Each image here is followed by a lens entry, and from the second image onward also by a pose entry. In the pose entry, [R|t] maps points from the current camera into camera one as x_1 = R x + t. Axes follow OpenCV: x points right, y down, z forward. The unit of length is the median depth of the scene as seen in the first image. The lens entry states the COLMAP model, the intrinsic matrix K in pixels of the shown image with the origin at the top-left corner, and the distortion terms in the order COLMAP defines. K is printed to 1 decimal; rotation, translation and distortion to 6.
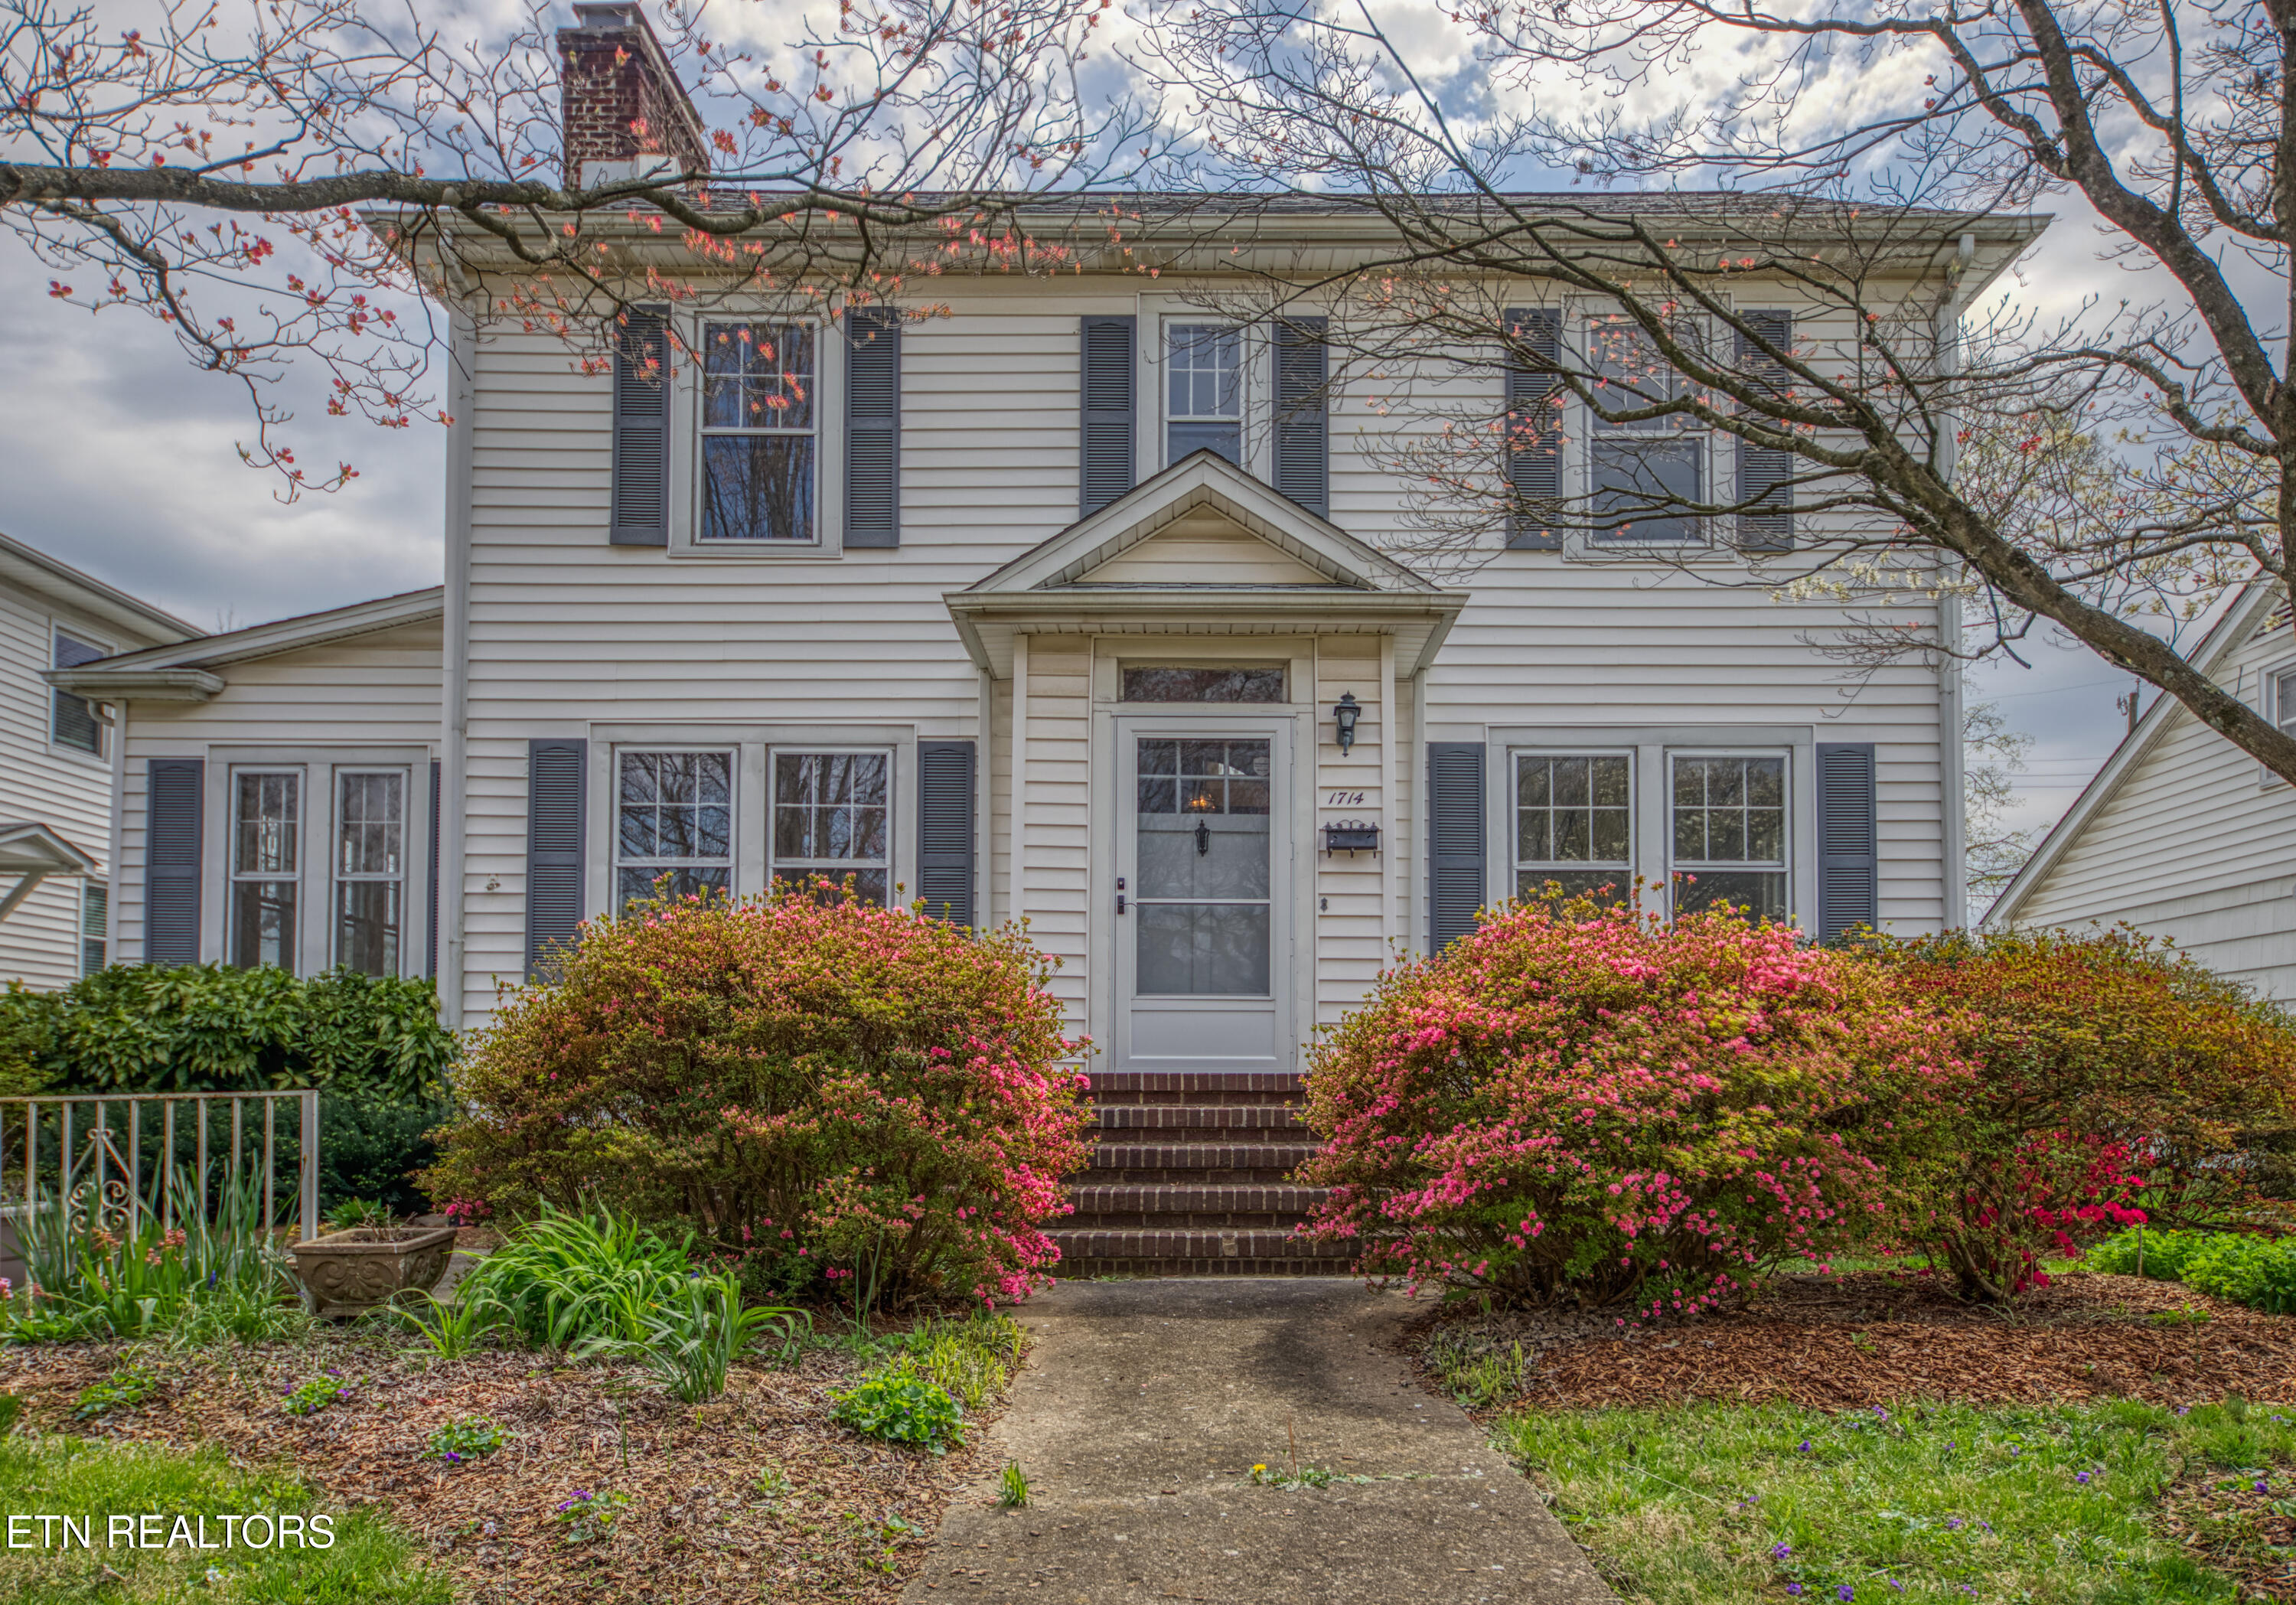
lens RADIAL K [[1604.2, 0, 1162.4], [0, 1604.2, 970.7], [0, 0, 1]] dist [0.010125, 0.009039]
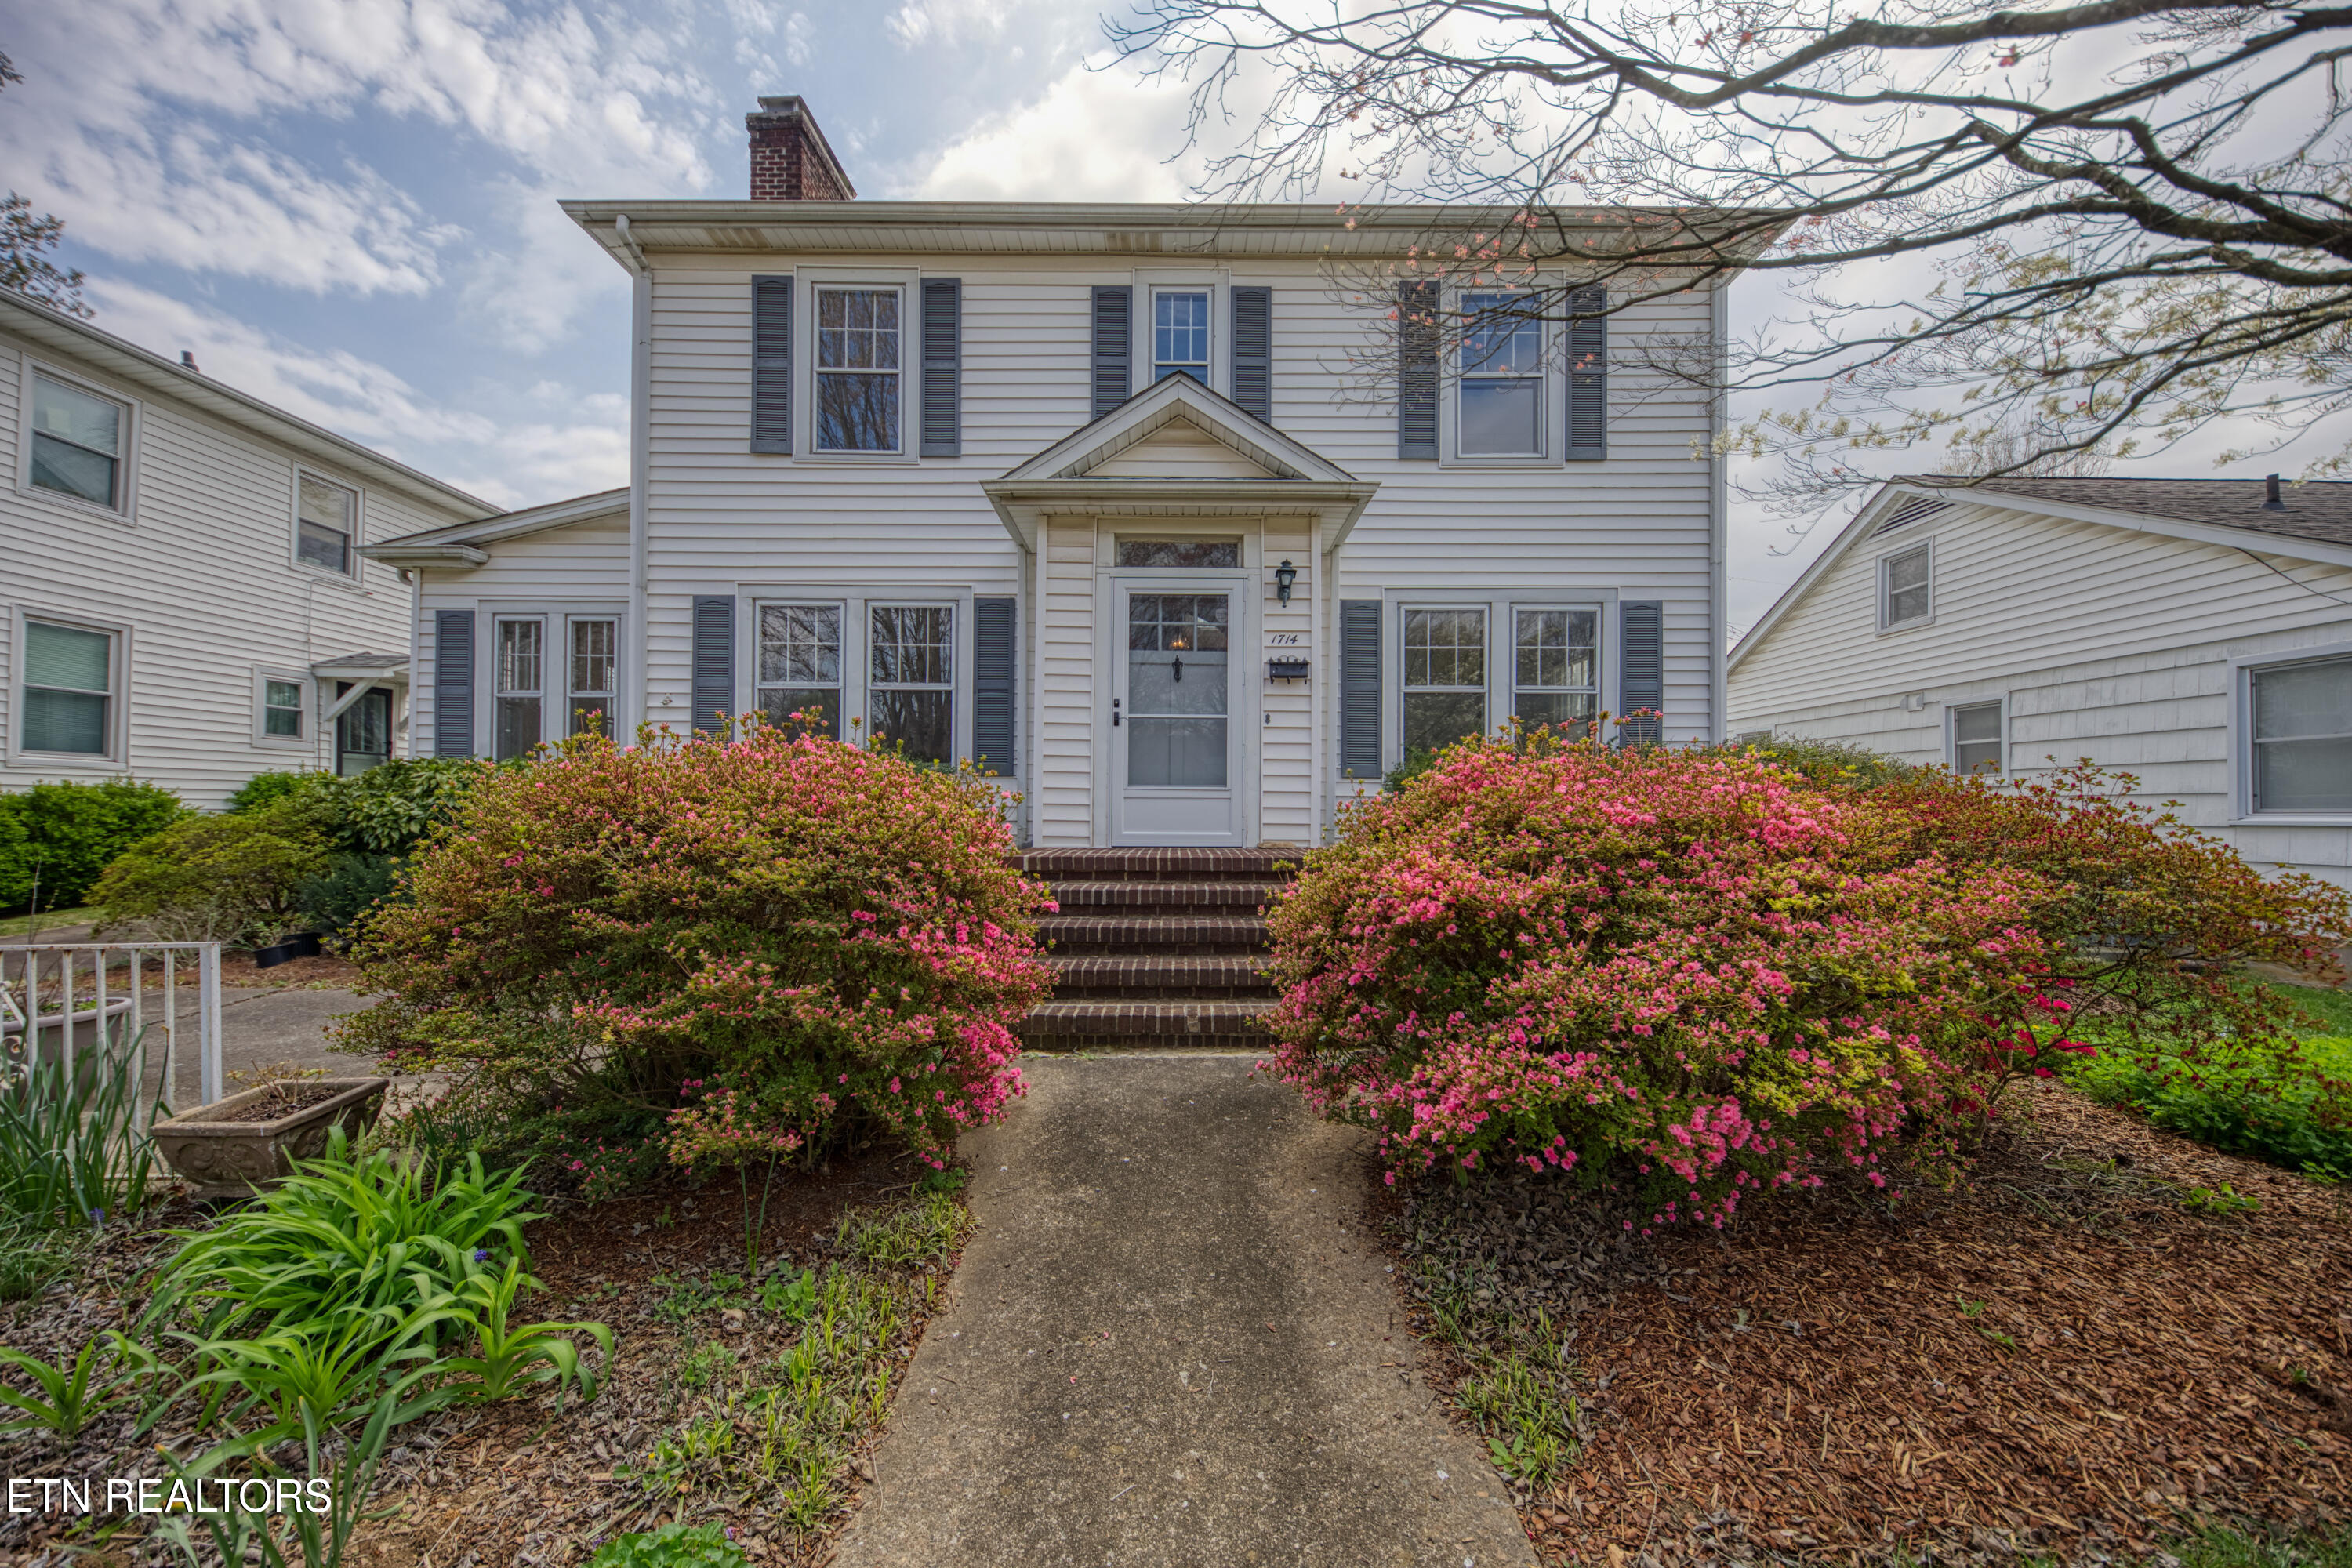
lens RADIAL K [[860.7, 0, 1171.5], [0, 860.7, 783.5], [0, 0, 1]] dist [0.006498, -0.003930]
pose [[0.999977, 0.002123, 0.006428, 0.014133], [-0.002462, 0.998583, 0.053167, -0.023118], [-0.006306, -0.053182, 0.998565, 0.252864]]
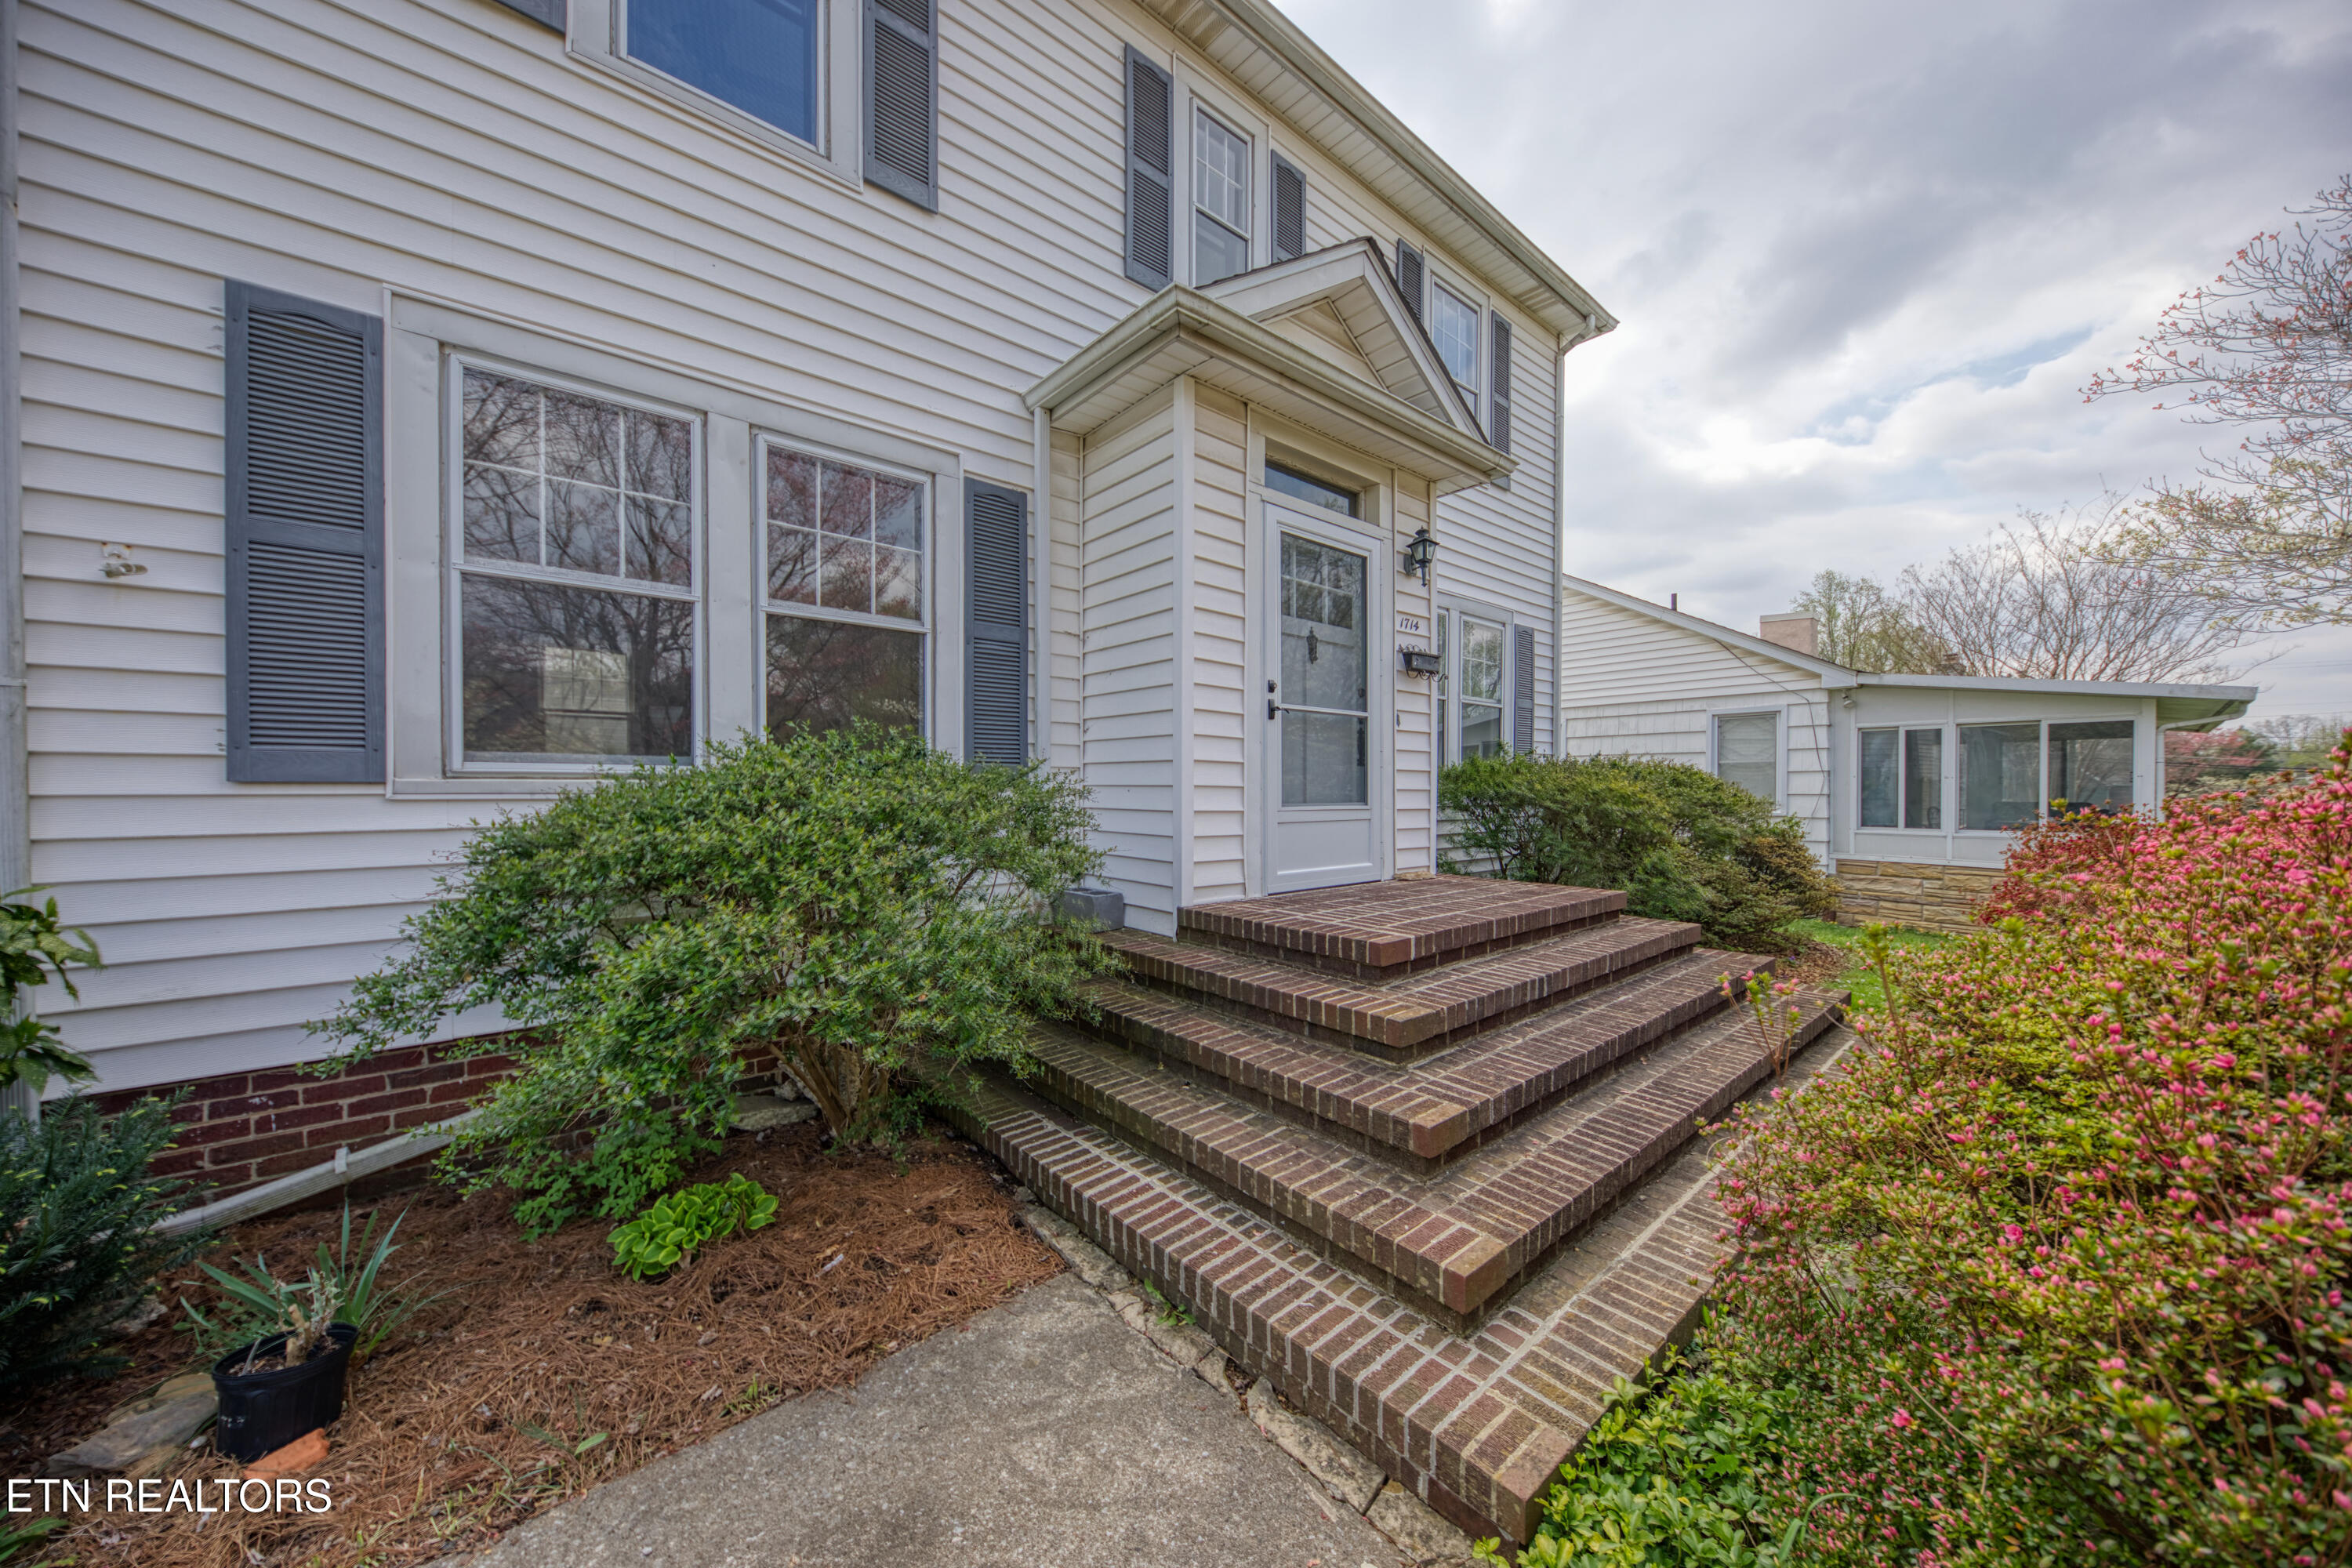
lens RADIAL K [[860.7, 0, 1205.5], [0, 860.7, 789.8], [0, 0, 1]] dist [0.006498, -0.003930]
pose [[0.725911, -0.003829, 0.687778, -0.368580], [-0.053405, 0.996652, 0.061915, -0.021371], [-0.685712, -0.081676, 0.723276, 0.609480]]
